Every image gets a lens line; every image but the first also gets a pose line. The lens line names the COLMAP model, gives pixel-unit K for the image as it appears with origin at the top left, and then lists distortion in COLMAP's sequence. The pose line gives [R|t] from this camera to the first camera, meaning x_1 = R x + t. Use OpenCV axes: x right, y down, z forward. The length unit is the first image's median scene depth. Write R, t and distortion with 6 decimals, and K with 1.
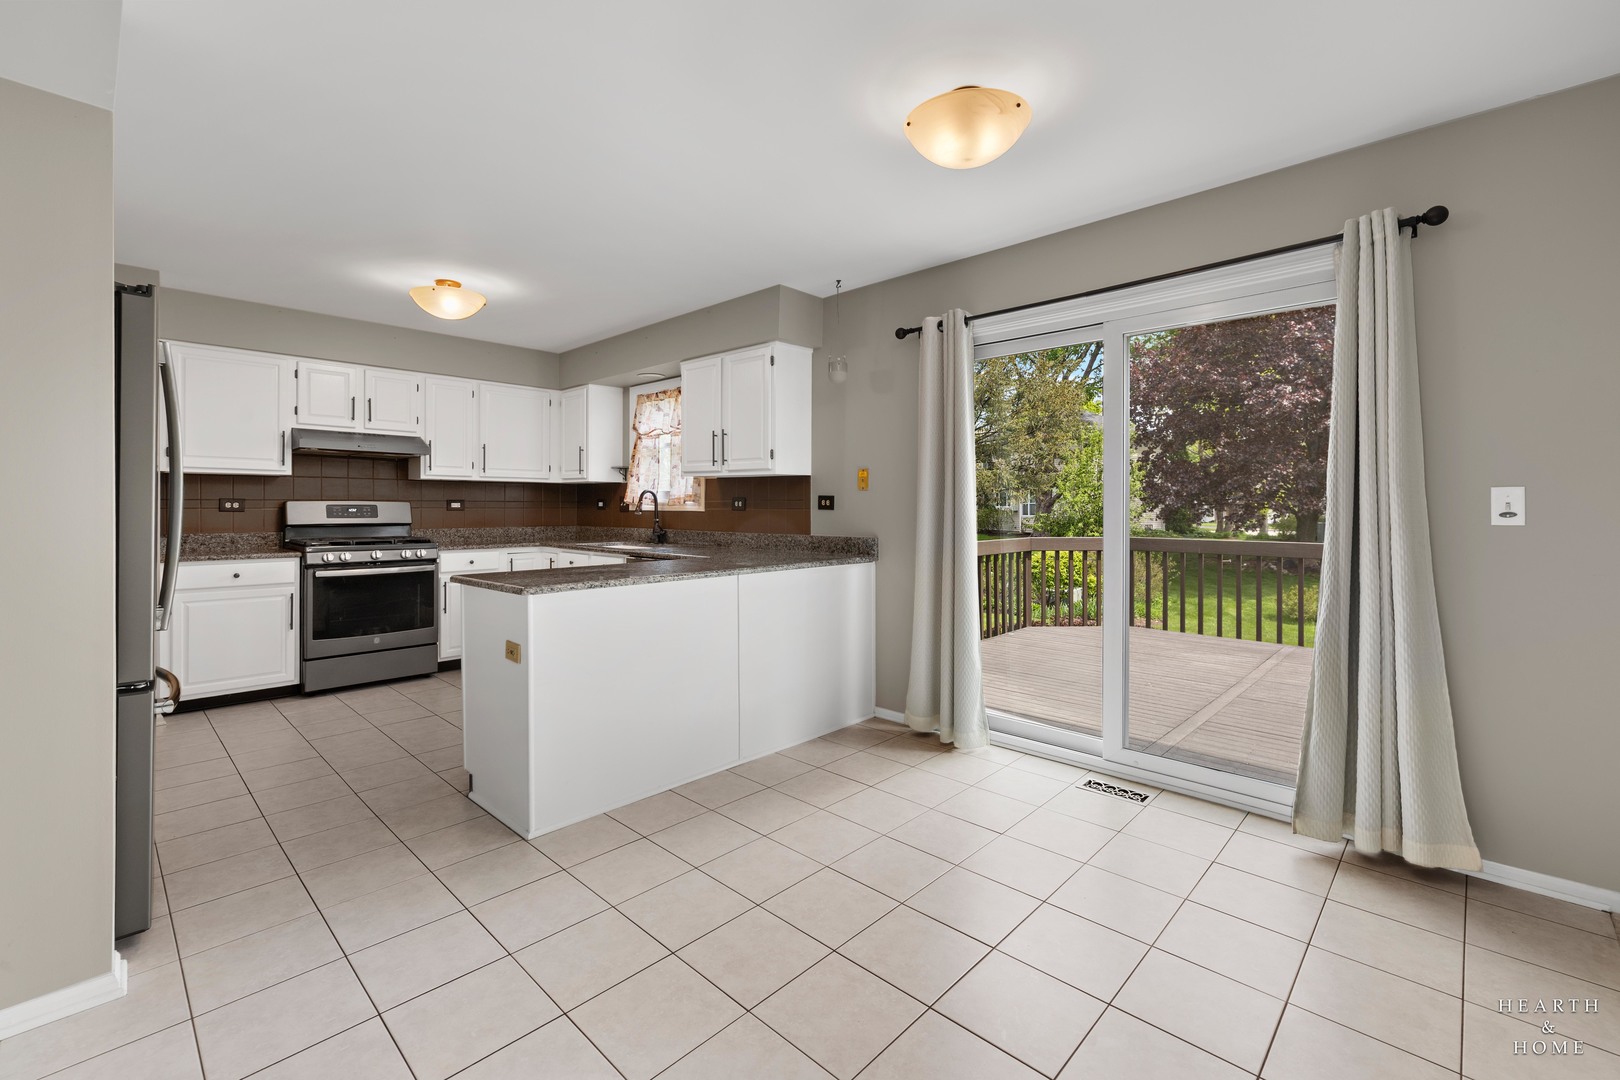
lens RADIAL K [[689.9, 0, 812.3], [0, 689.9, 510.0], [0, 0, 1]] dist [-0.001214, 0.000047]
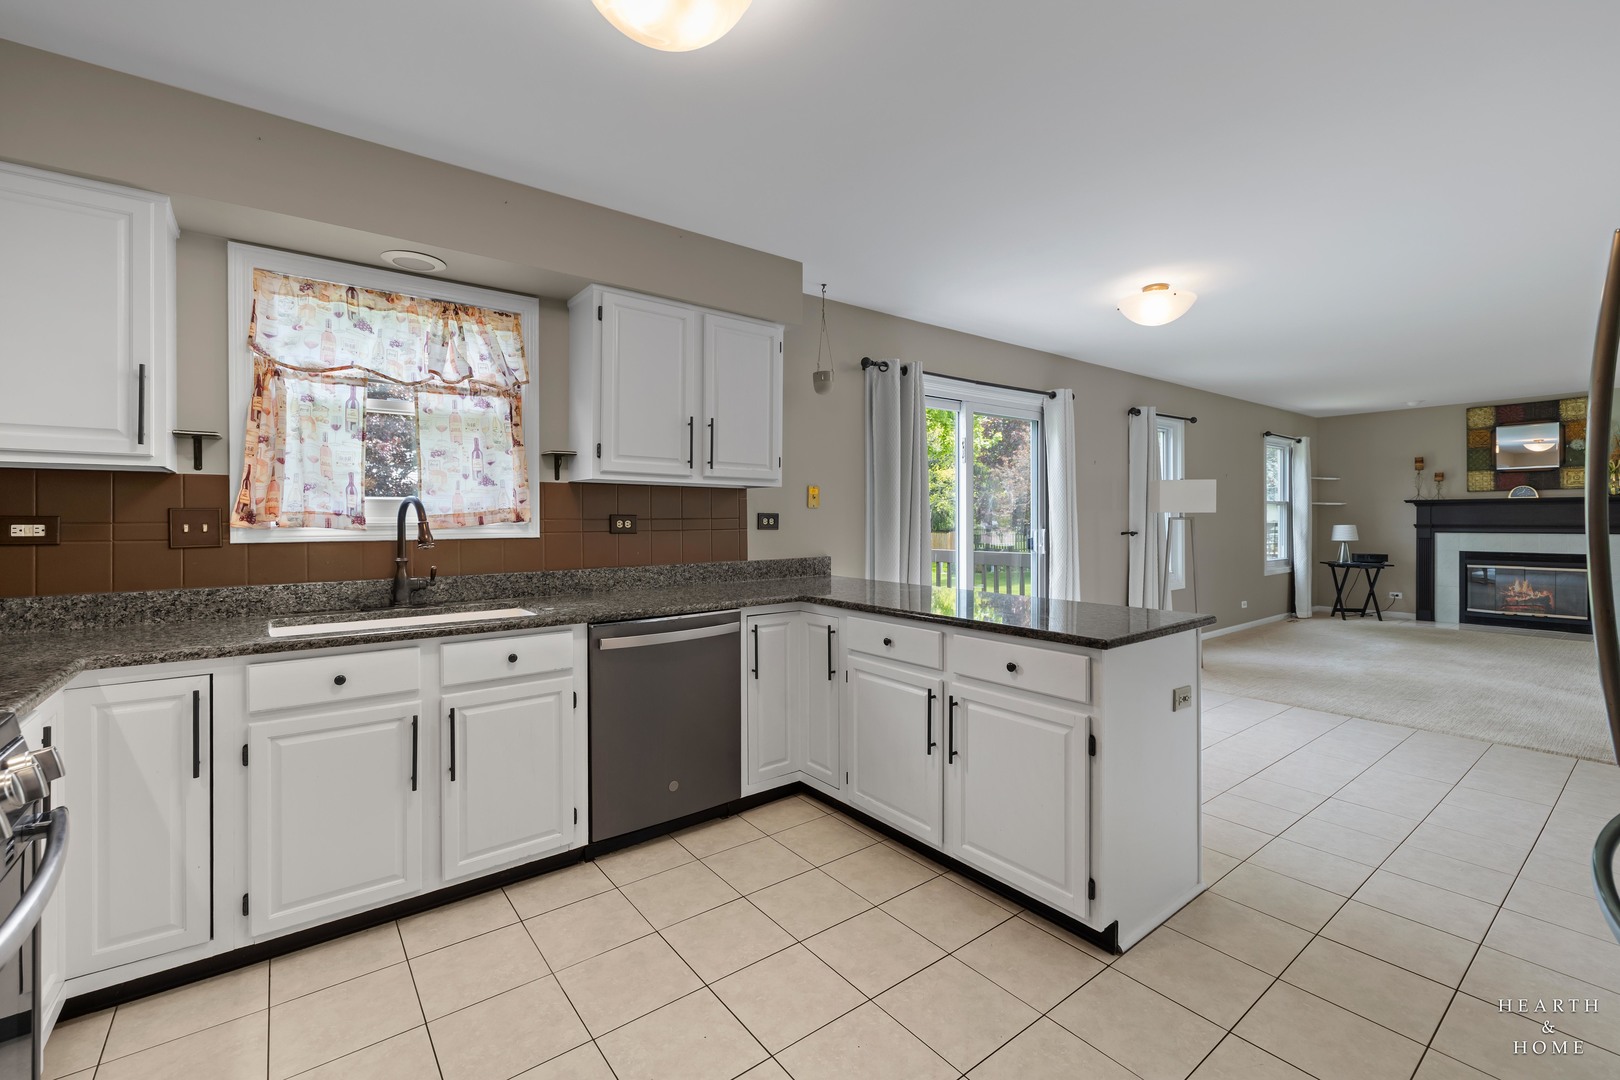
lens RADIAL K [[690.4, 0, 810.1], [0, 690.4, 522.4], [0, 0, 1]] dist [0.001043, 0.000279]
pose [[0.153336, -0.008848, 0.988134, -0.728367], [0.011482, 0.999908, 0.007172, -0.013076], [-0.988107, 0.010246, 0.153424, 0.712253]]
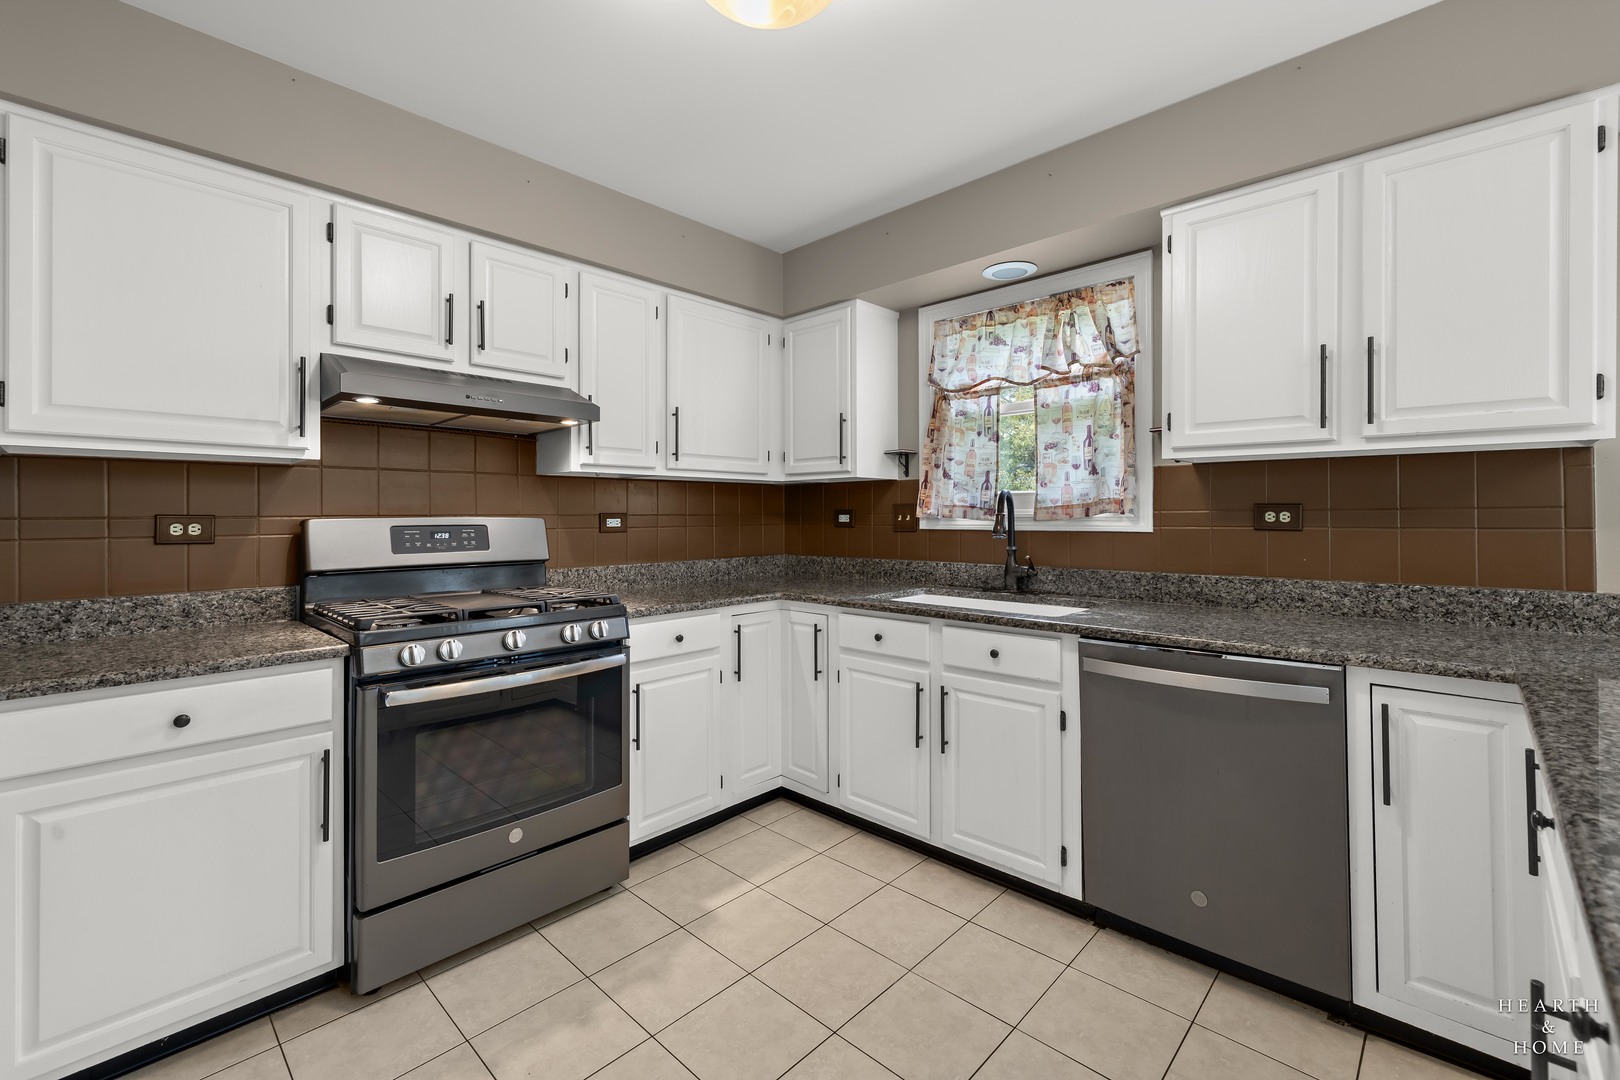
lens RADIAL K [[689.9, 0, 812.3], [0, 689.9, 510.0], [0, 0, 1]] dist [-0.001214, 0.000047]
pose [[0.999968, -0.007984, -0.000128, -0.416358], [0.007981, 0.999870, -0.013998, -0.009388], [0.000240, 0.013997, 0.999902, 0.528042]]
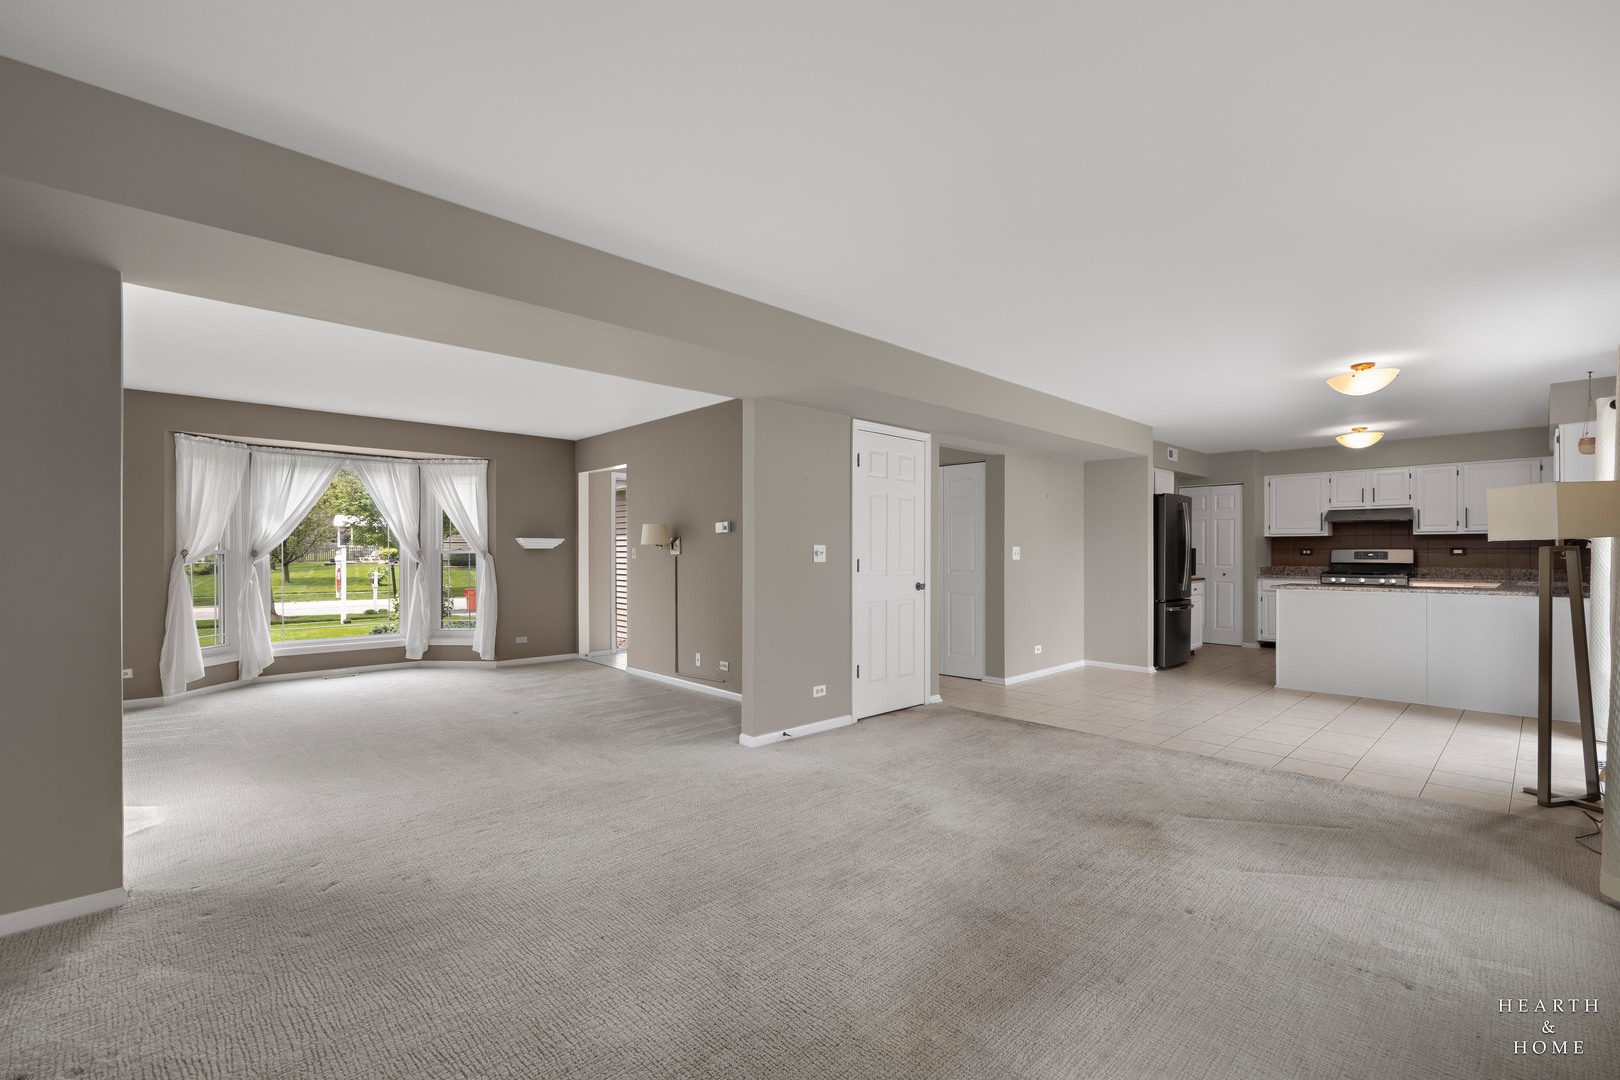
lens RADIAL K [[683.9, 0, 802.5], [0, 683.9, 554.8], [0, 0, 1]] dist [0.000343, -0.000233]
pose [[-0.067564, 0.003420, -0.997709, 1.105569], [-0.004798, 0.999981, 0.003752, 0.000727], [0.997703, 0.005040, -0.067546, -0.268195]]
